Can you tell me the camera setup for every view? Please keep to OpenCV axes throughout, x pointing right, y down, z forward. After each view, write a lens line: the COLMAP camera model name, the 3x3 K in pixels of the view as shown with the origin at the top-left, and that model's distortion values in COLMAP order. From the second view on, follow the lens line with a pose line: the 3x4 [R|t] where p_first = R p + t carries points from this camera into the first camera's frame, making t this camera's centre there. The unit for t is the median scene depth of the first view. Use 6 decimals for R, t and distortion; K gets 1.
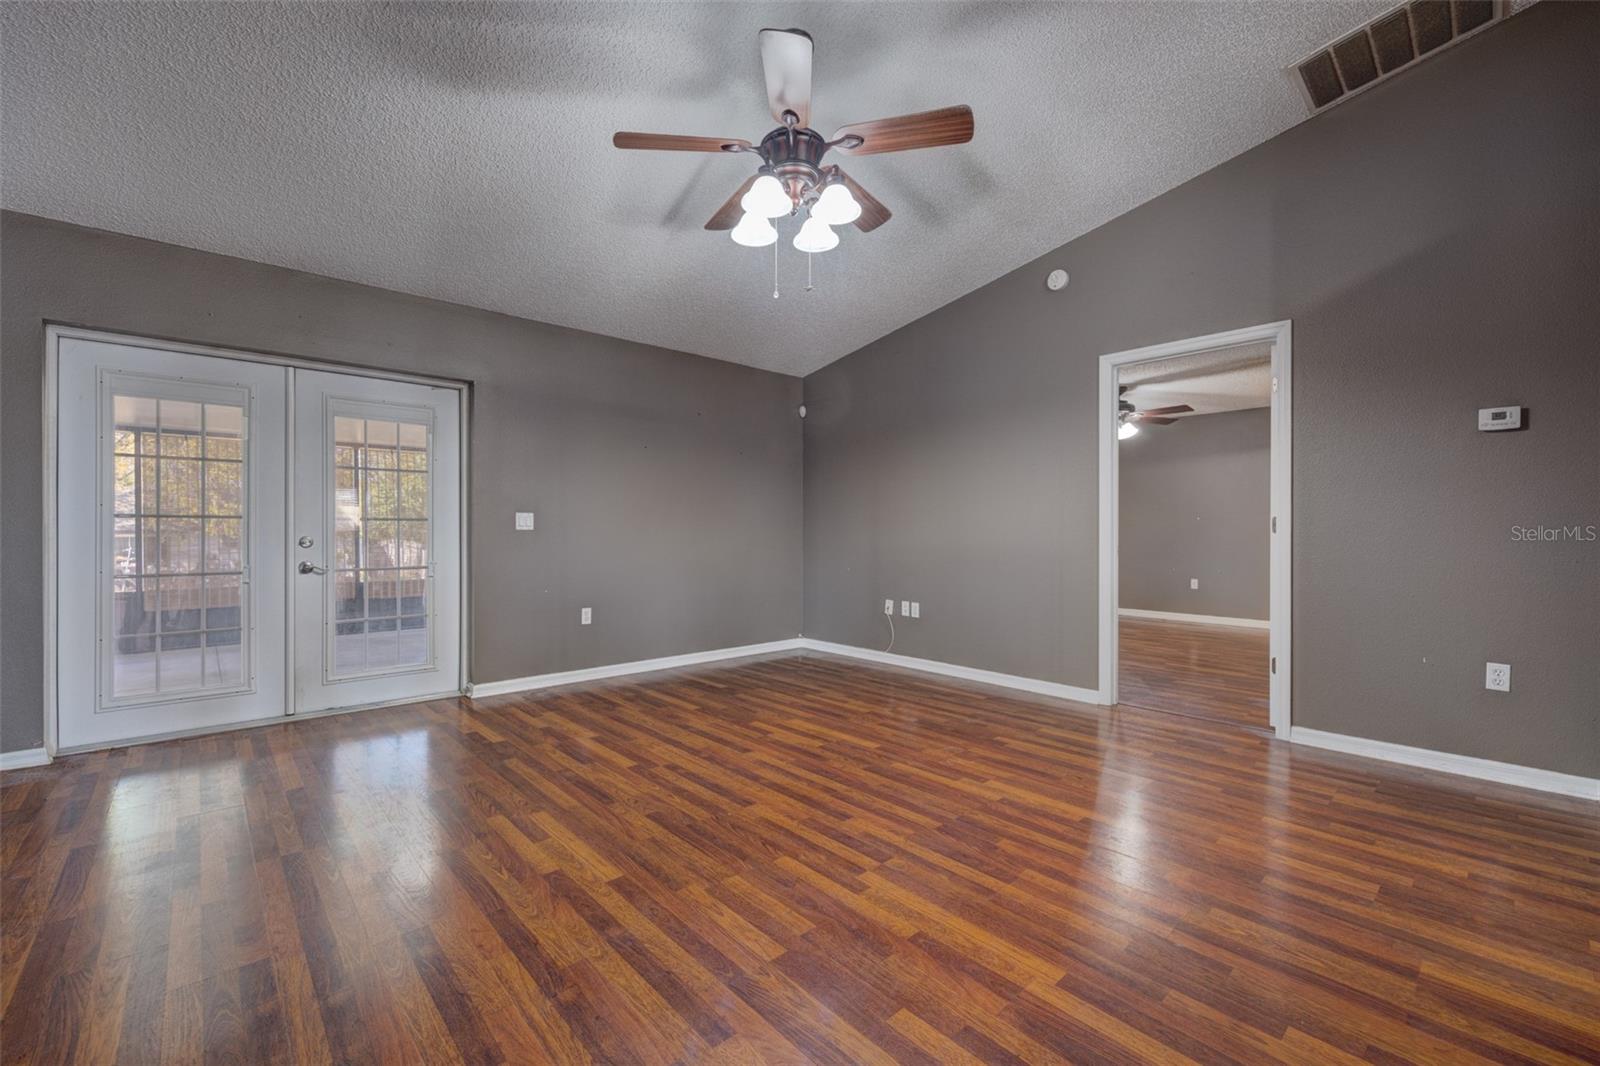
lens RADIAL K [[667.6, 0, 800.0], [0, 667.6, 533.0], [0, 0, 1]] dist [-0.000464, -0.000036]
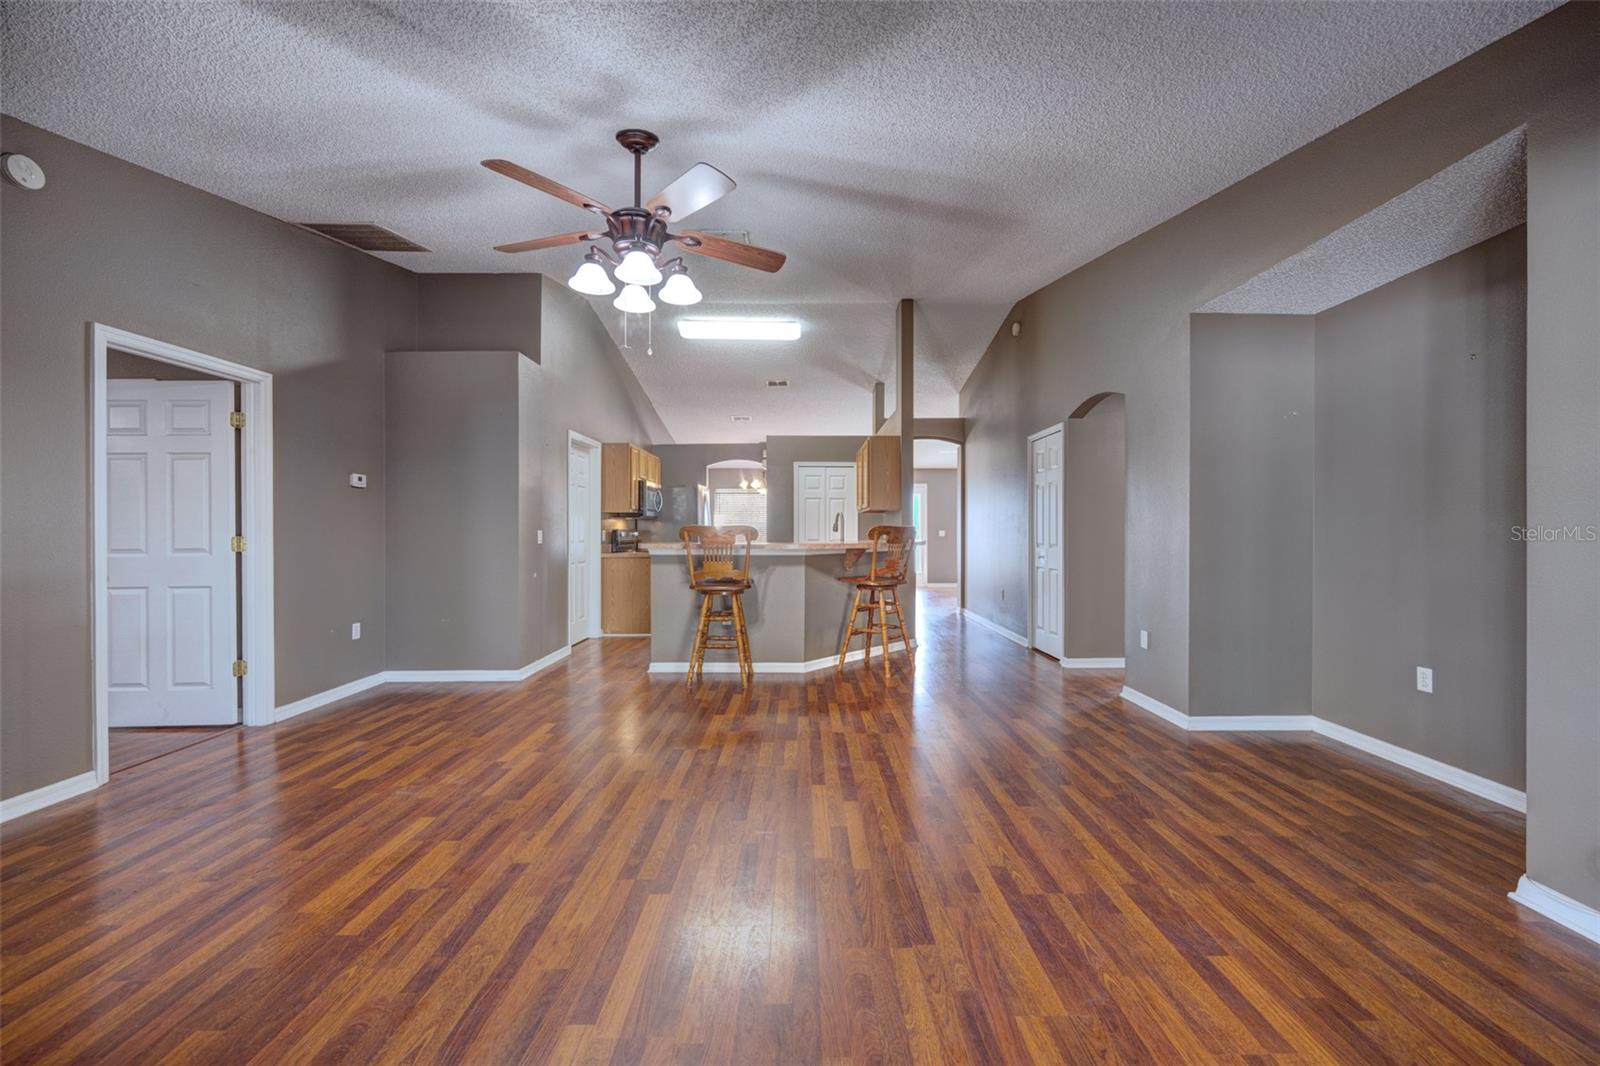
lens RADIAL K [[642.2, 0, 817.1], [0, 642.2, 529.5], [0, 0, 1]] dist [-0.007250, -0.000174]
pose [[-0.755430, 0.000700, 0.655229, -0.642535], [0.001033, 0.999999, 0.000122, -0.020763], [-0.655228, 0.000769, -0.755431, 1.110900]]
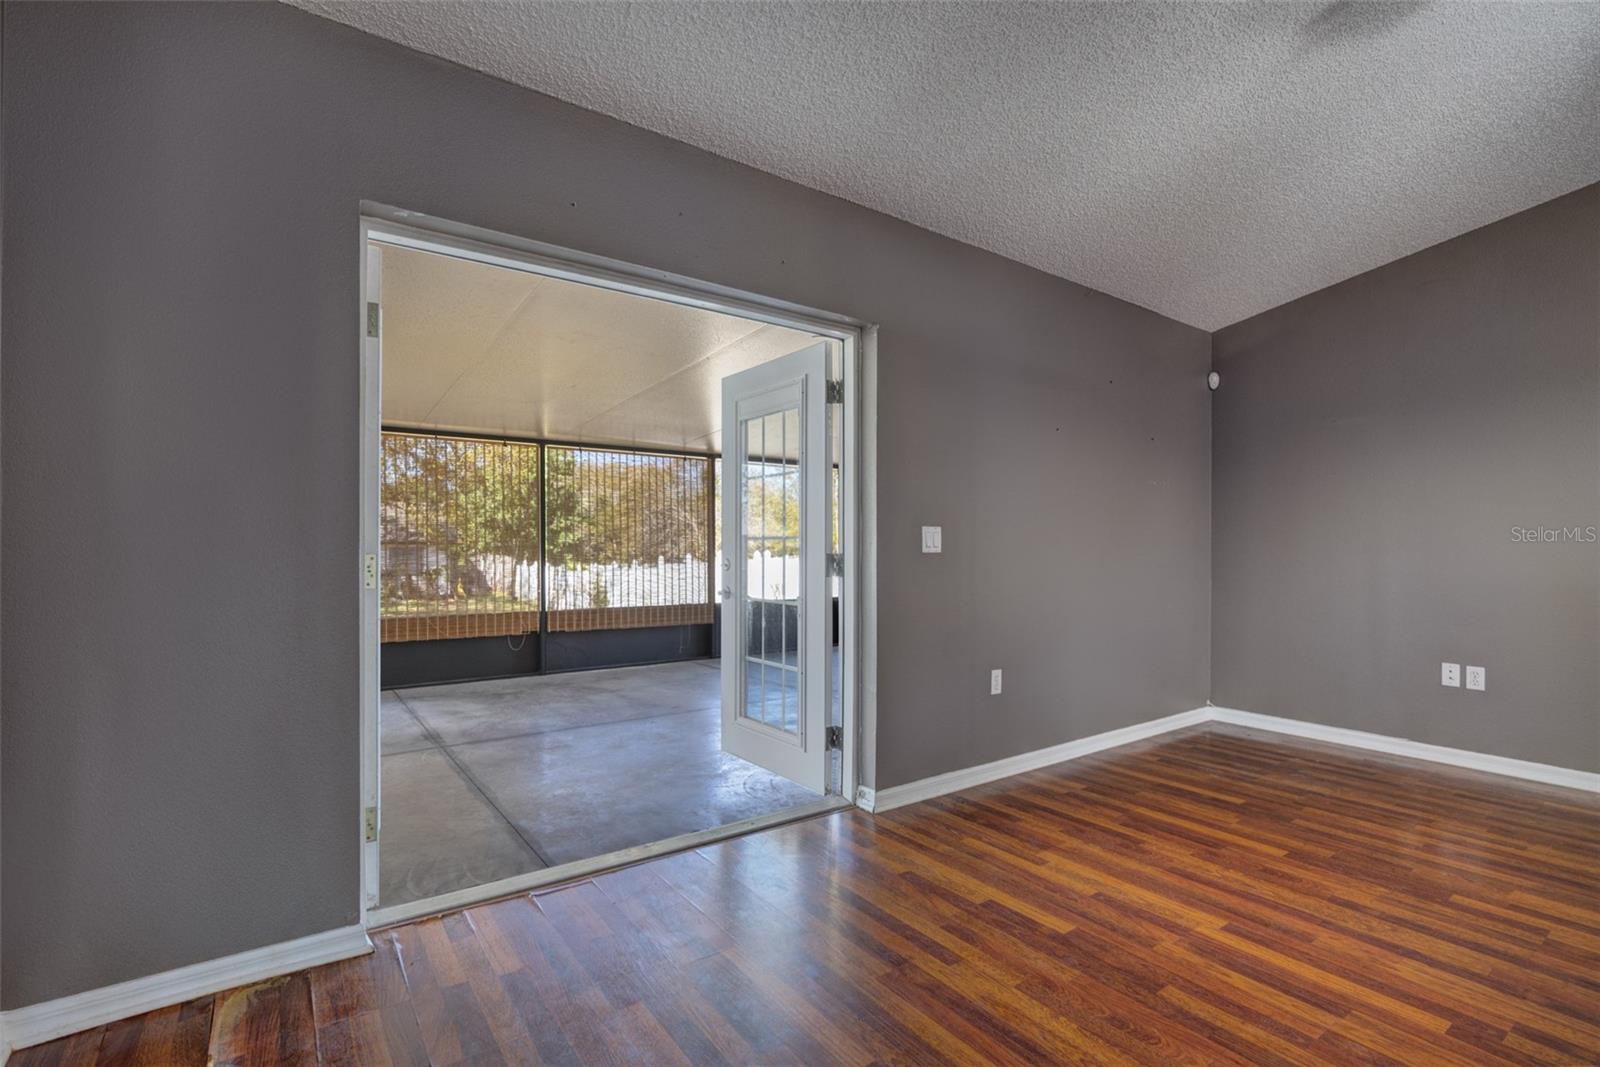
lens RADIAL K [[726.0, 0, 805.0], [0, 726.0, 550.2], [0, 0, 1]] dist [-0.002474, -0.000279]
pose [[0.995062, 0.005242, -0.099117, -0.549760], [-0.004894, 0.999981, 0.003754, -0.010723], [0.099135, -0.003251, 0.995069, 0.328117]]
